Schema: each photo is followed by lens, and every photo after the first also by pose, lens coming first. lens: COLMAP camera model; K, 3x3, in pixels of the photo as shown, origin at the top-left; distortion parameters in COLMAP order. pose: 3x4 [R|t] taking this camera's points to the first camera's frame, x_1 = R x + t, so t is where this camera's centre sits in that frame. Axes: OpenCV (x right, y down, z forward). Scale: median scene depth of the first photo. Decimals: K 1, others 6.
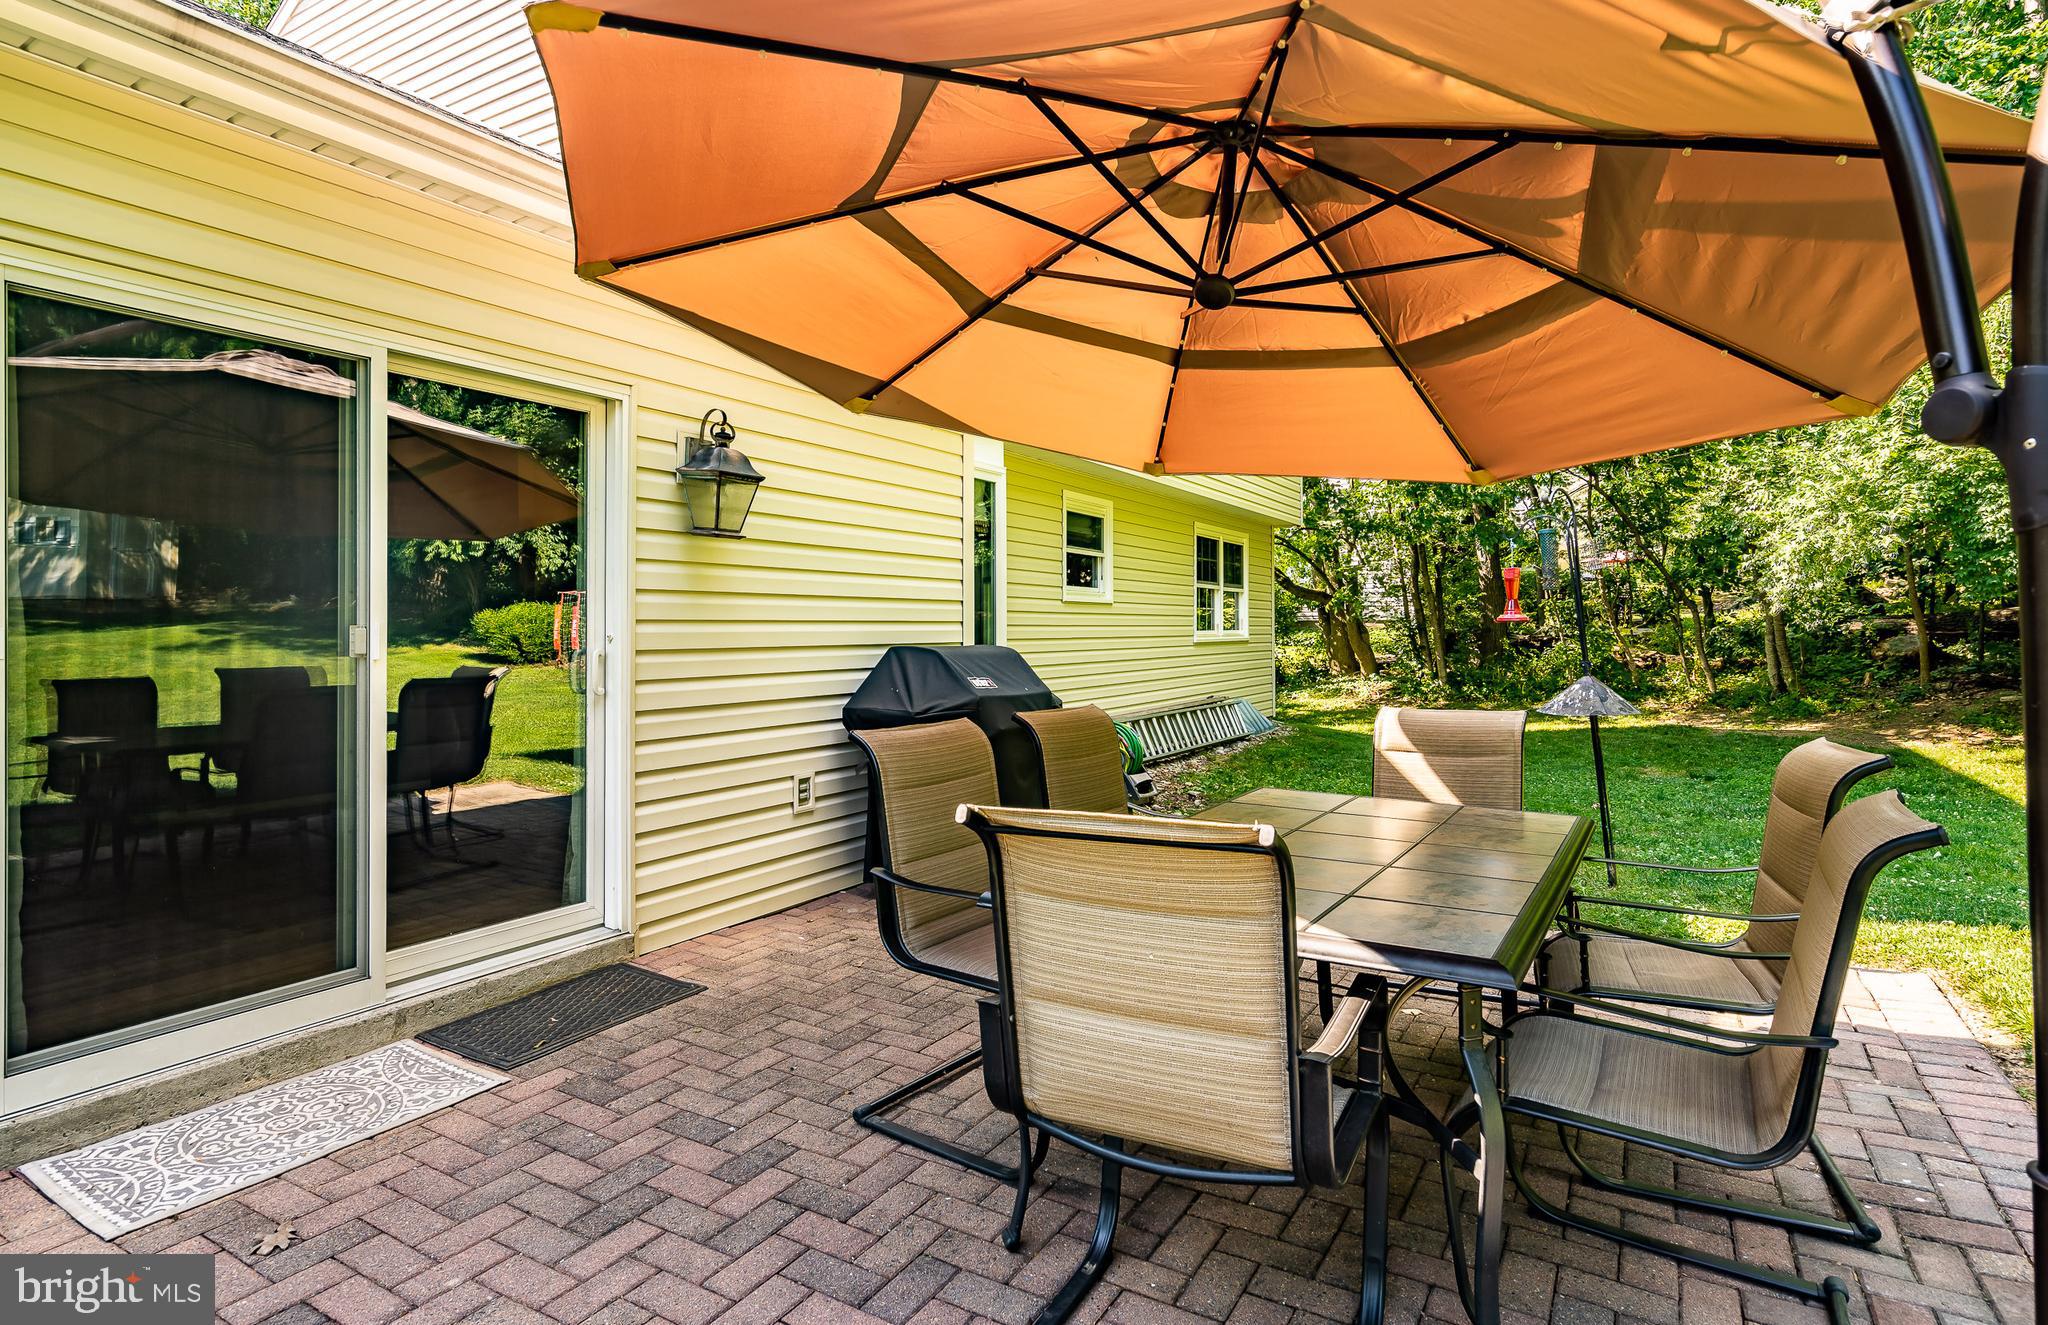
lens RADIAL K [[1064.3, 0, 1025.0], [0, 1064.3, 624.2], [0, 0, 1]] dist [0.000989, 0.000508]
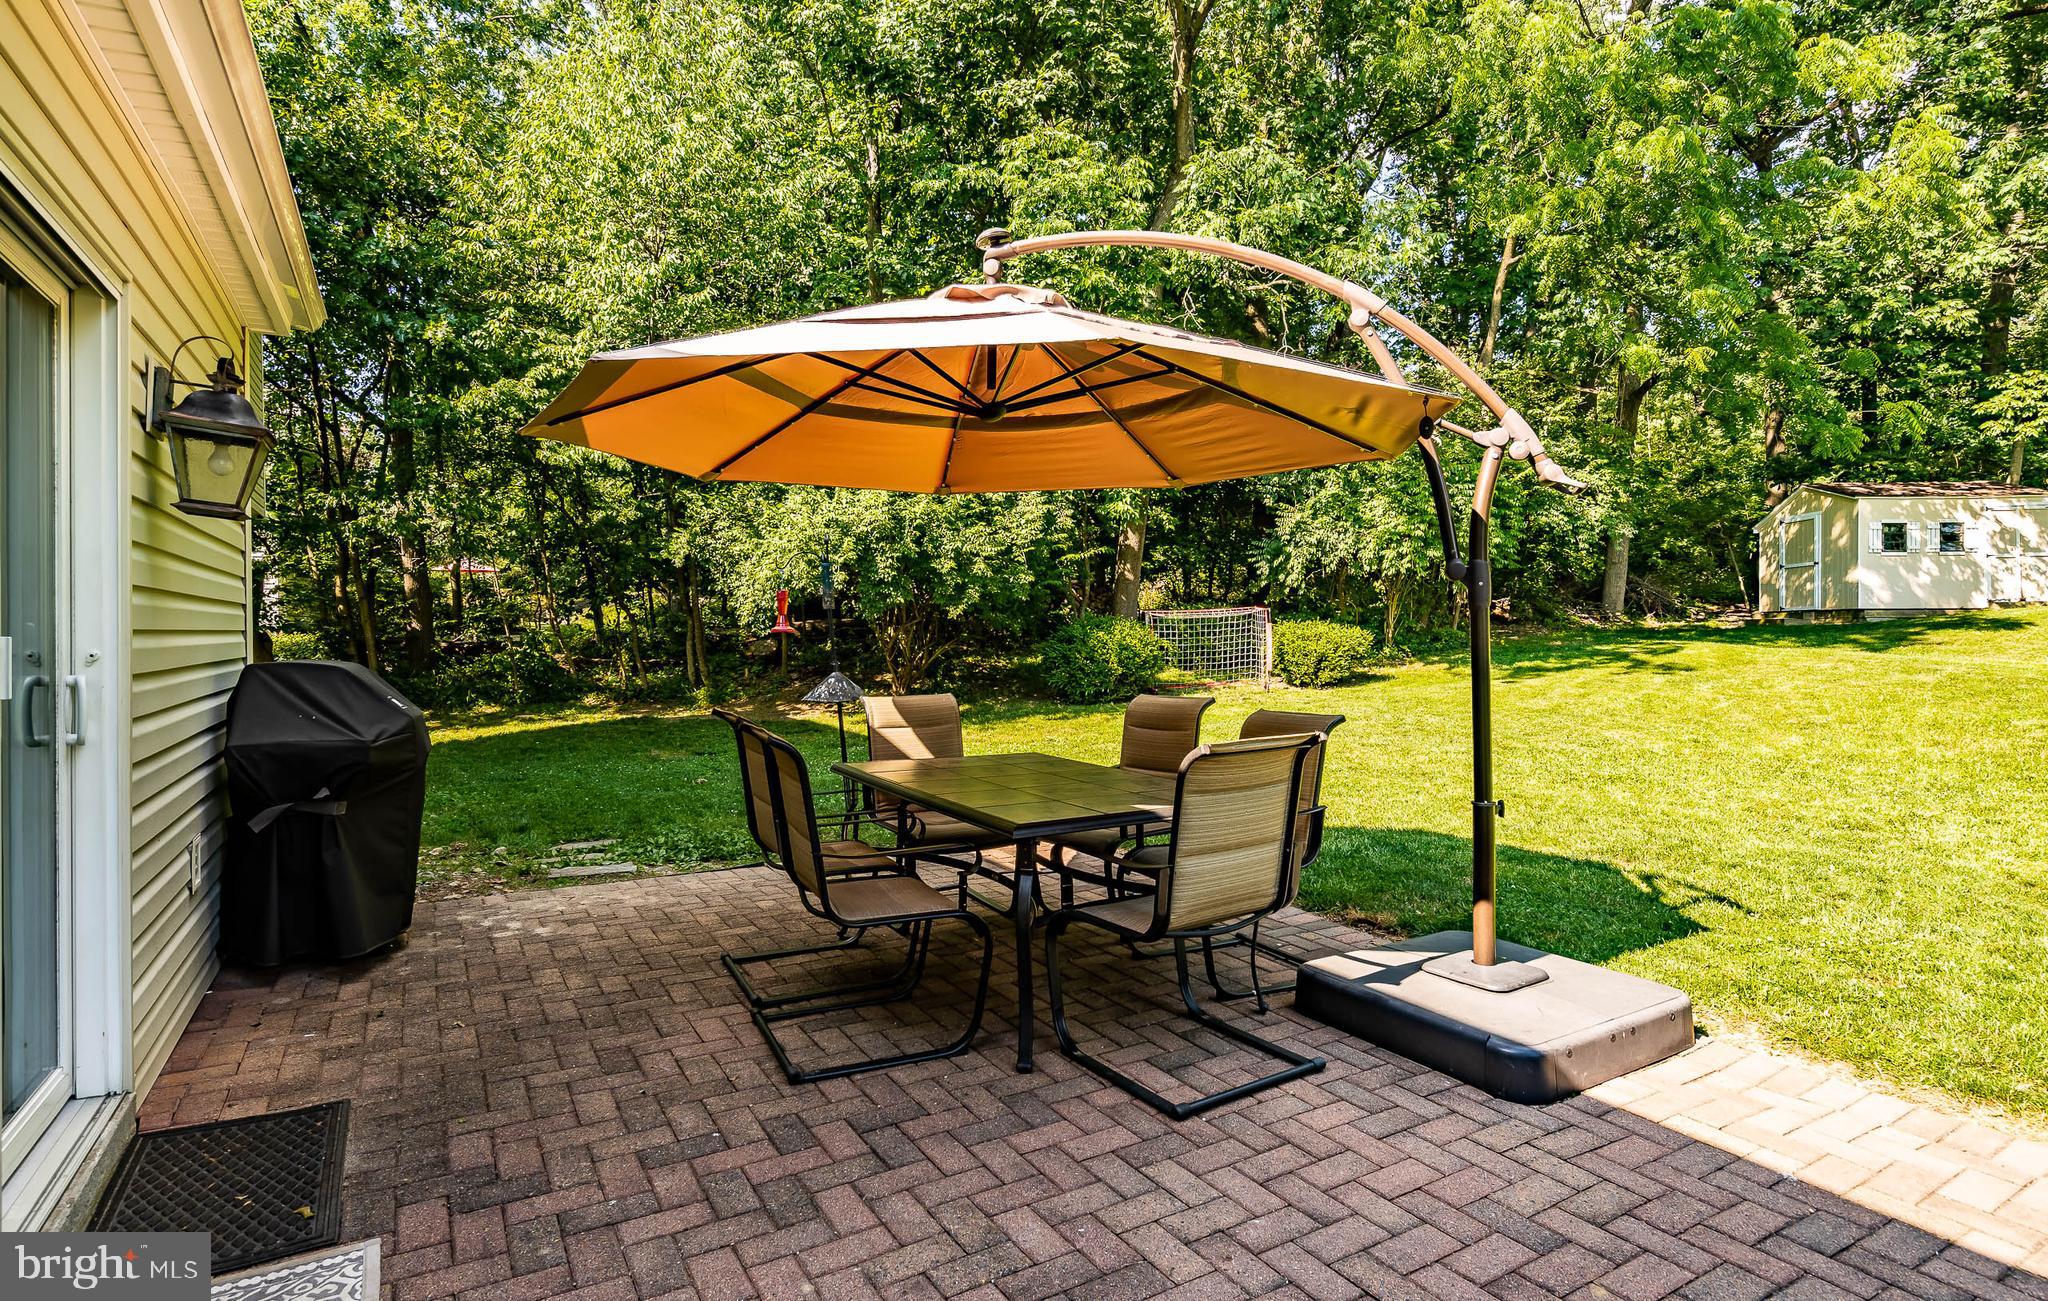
lens RADIAL K [[1041.3, 0, 1021.6], [0, 1041.3, 608.4], [0, 0, 1]] dist [-0.000600, 0.000188]
pose [[0.486635, 0.018508, 0.873409, -0.918597], [0.000504, 0.999769, -0.021467, -0.008145], [-0.873605, 0.010887, 0.486514, 0.228645]]
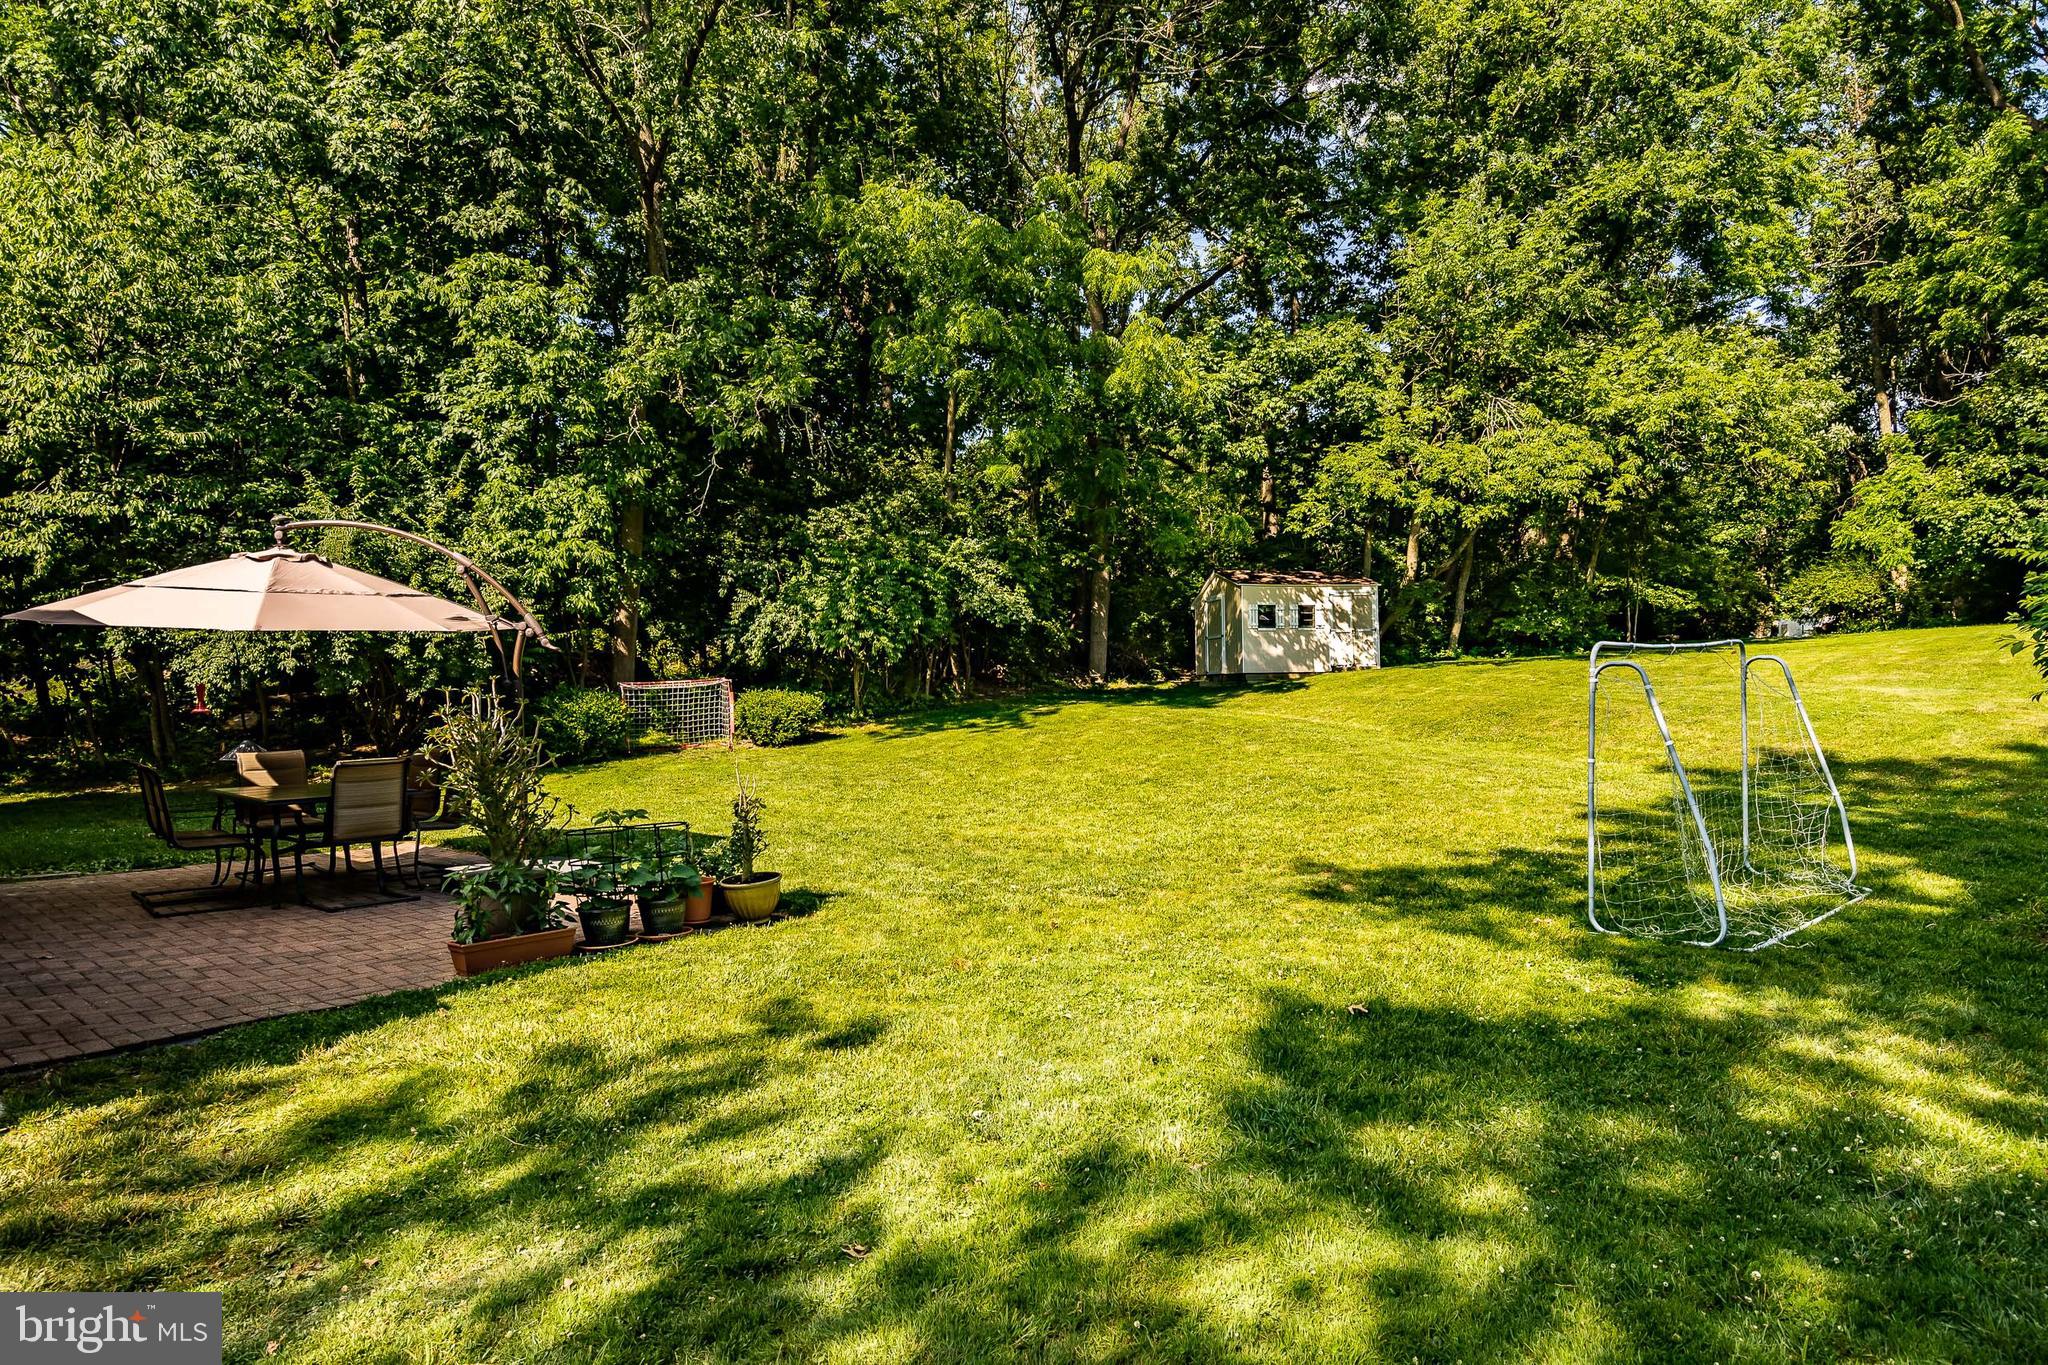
lens RADIAL K [[1196.9, 0, 1024.0], [0, 1196.9, 682.5], [0, 0, 1]] dist [0.007872, -0.000520]
pose [[0.194945, 0.002680, 0.980811, -2.302584], [0.011937, 0.999916, -0.005104, -0.046807], [-0.980742, 0.012703, 0.194896, -1.418046]]
